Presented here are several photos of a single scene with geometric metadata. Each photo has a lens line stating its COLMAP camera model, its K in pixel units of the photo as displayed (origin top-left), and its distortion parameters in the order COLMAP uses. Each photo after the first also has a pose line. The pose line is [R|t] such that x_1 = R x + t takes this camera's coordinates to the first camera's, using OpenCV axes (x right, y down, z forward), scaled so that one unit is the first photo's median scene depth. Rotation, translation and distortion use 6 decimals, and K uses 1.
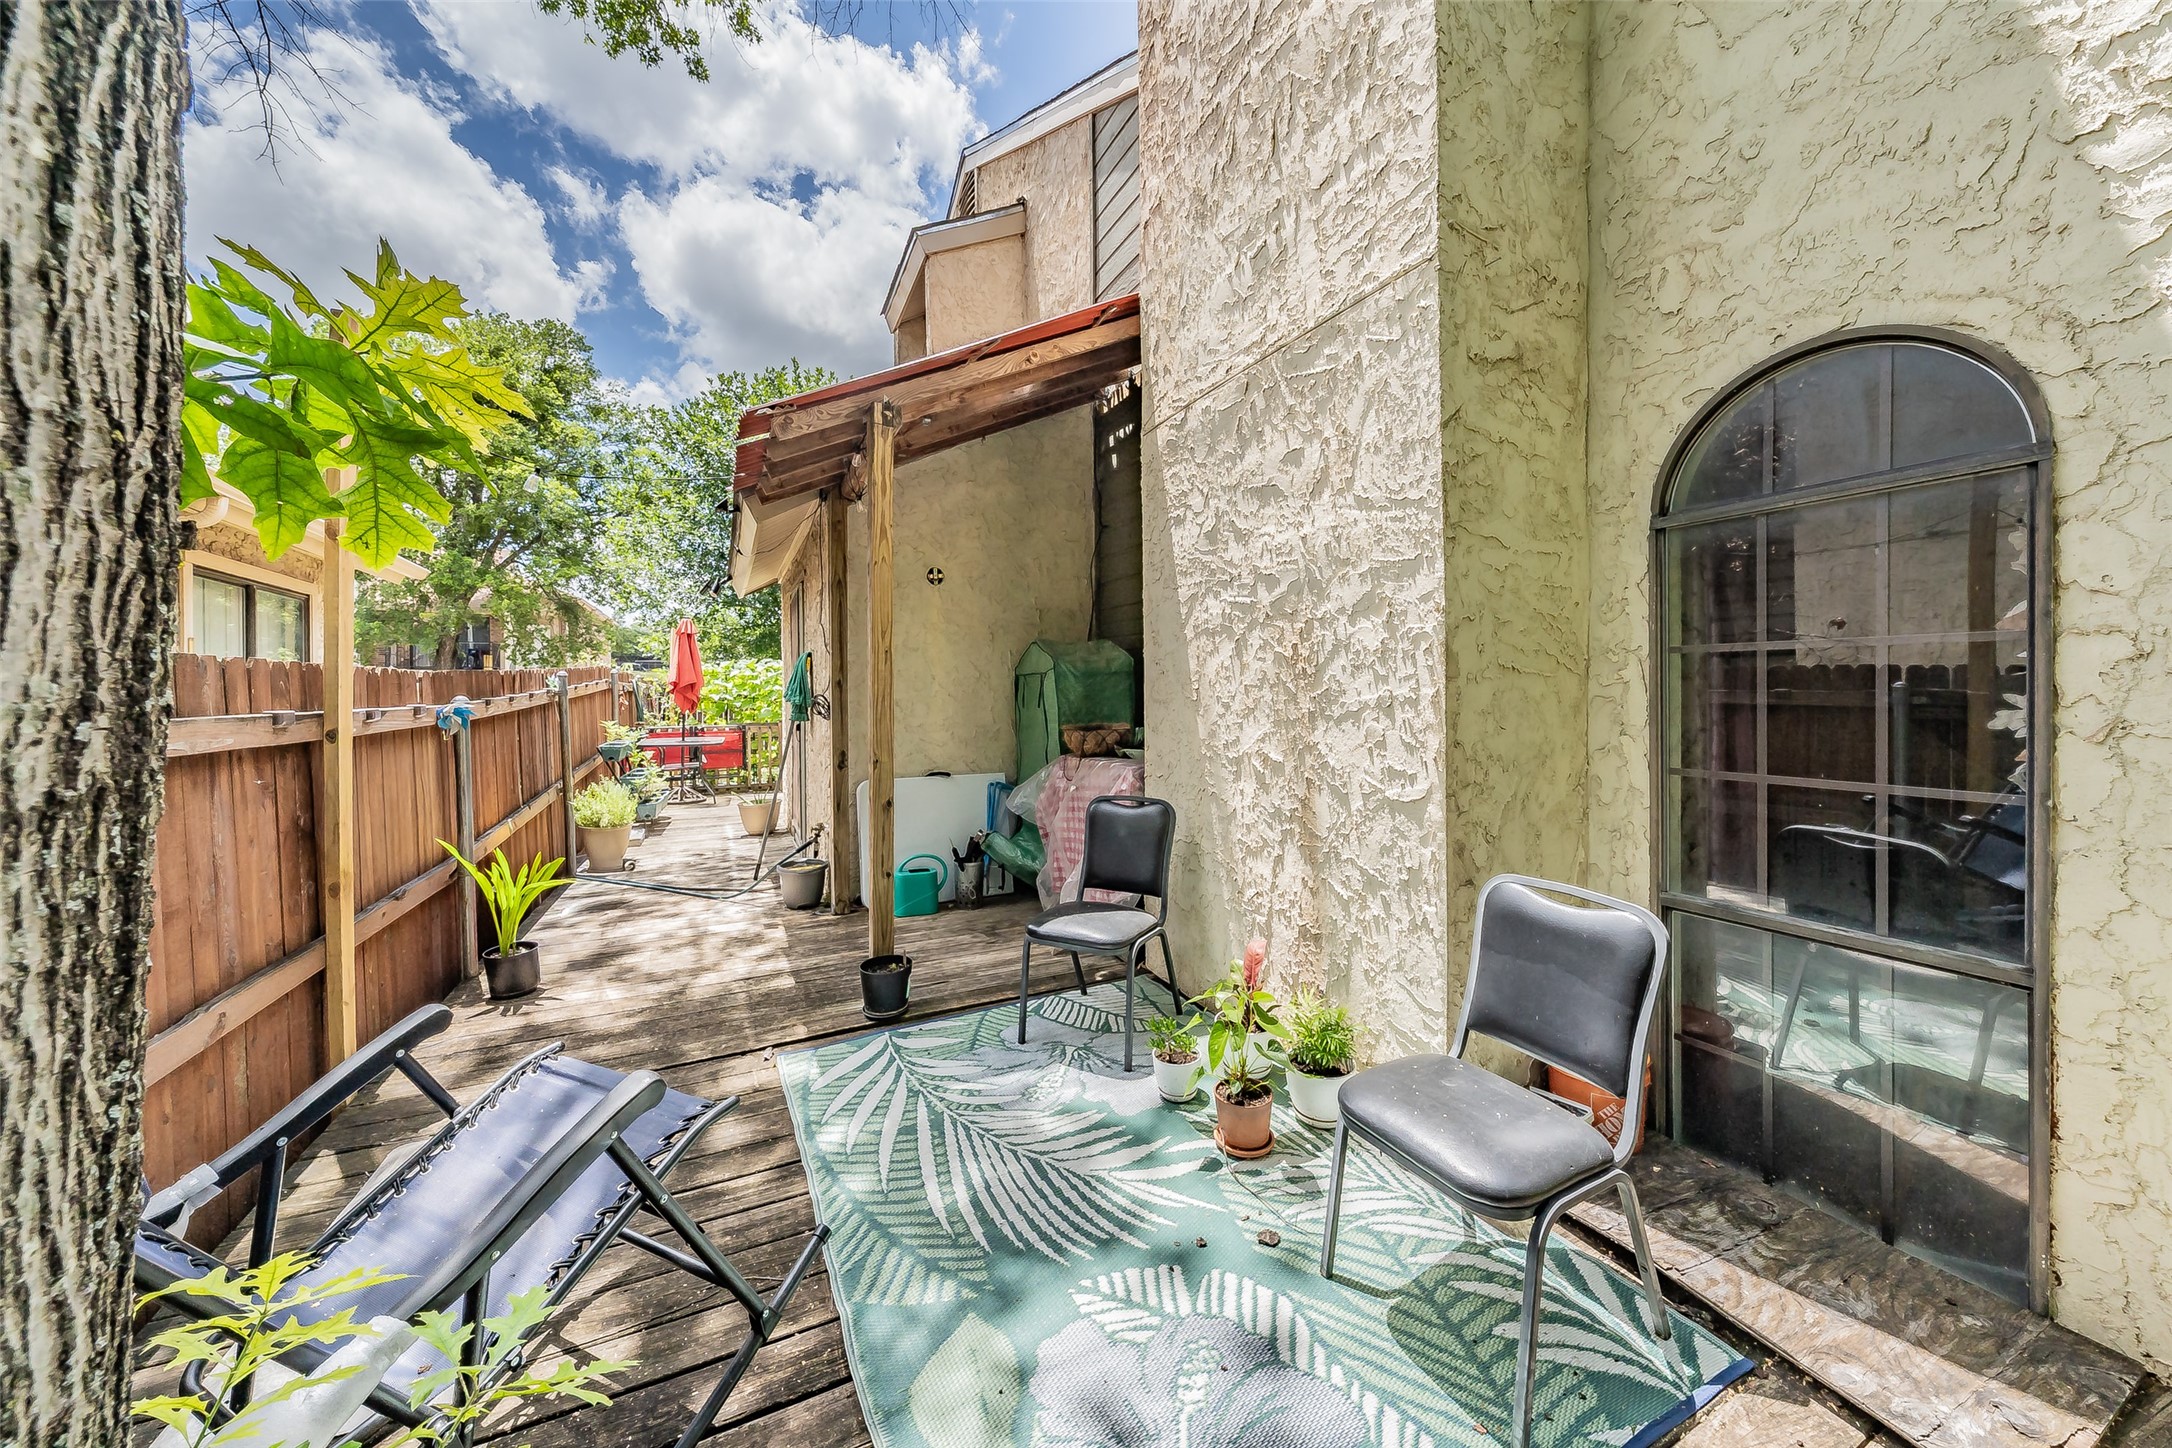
lens RADIAL K [[756.8, 0, 1088.0], [0, 756.8, 689.5], [0, 0, 1]] dist [-0.000533, -0.000075]
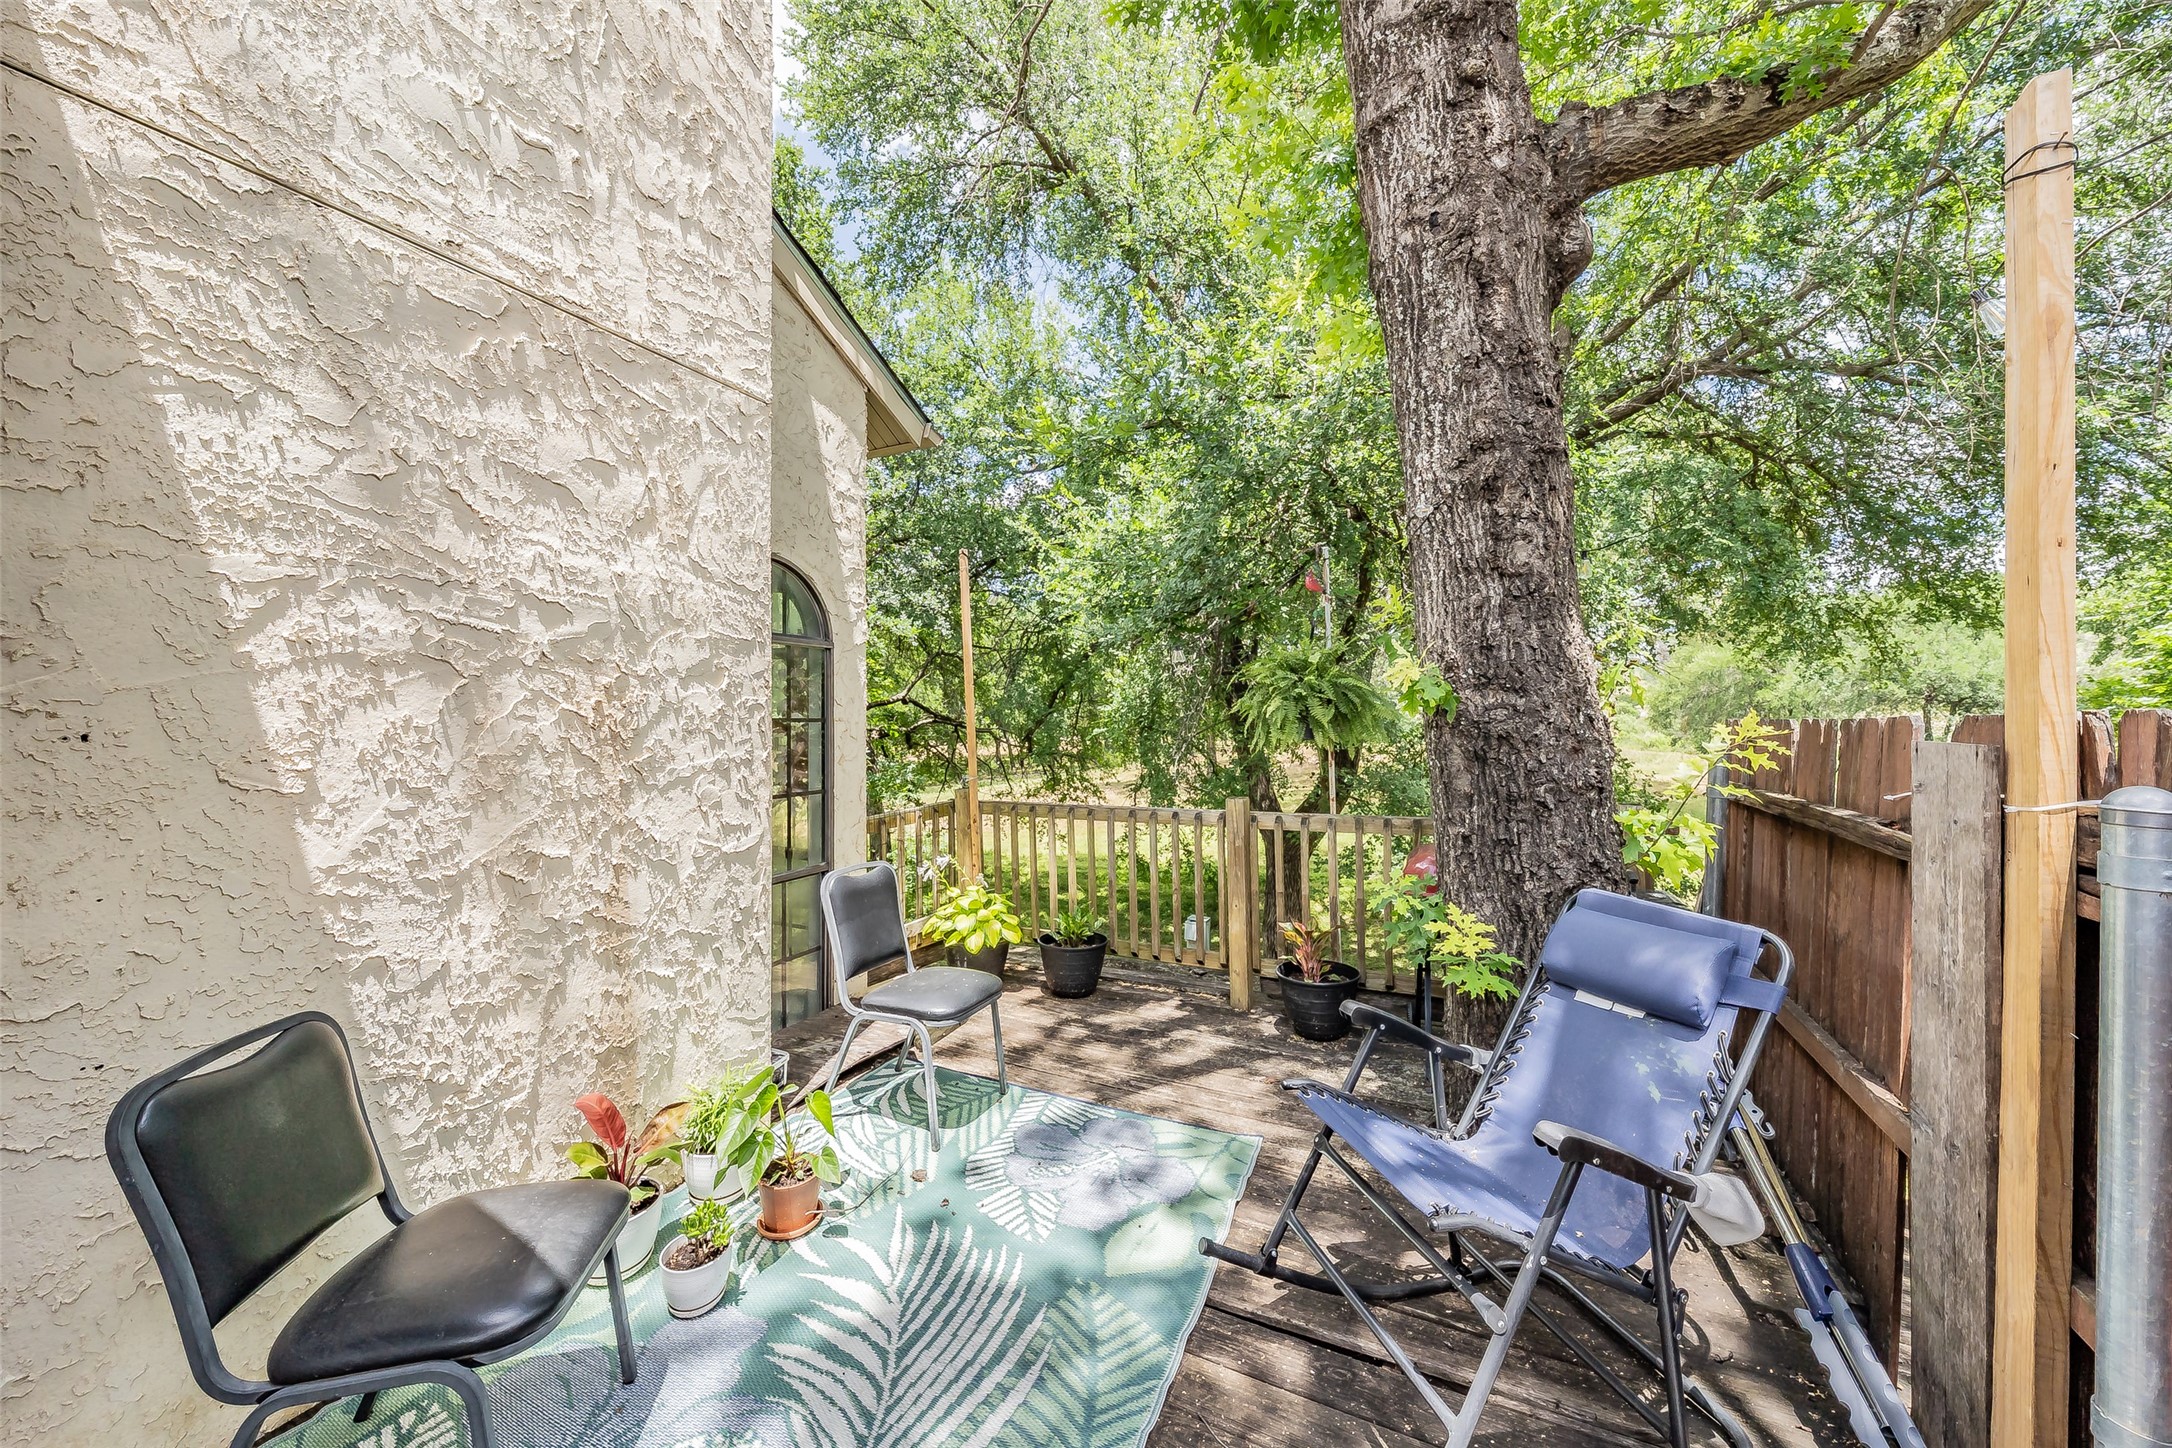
lens RADIAL K [[756.8, 0, 1083.3], [0, 756.8, 727.0], [0, 0, 1]] dist [-0.000533, -0.000075]
pose [[-0.606373, 0.013061, 0.795073, -0.703716], [0.018946, 0.999819, -0.001974, -0.022878], [-0.794954, 0.013866, -0.606511, 1.127926]]
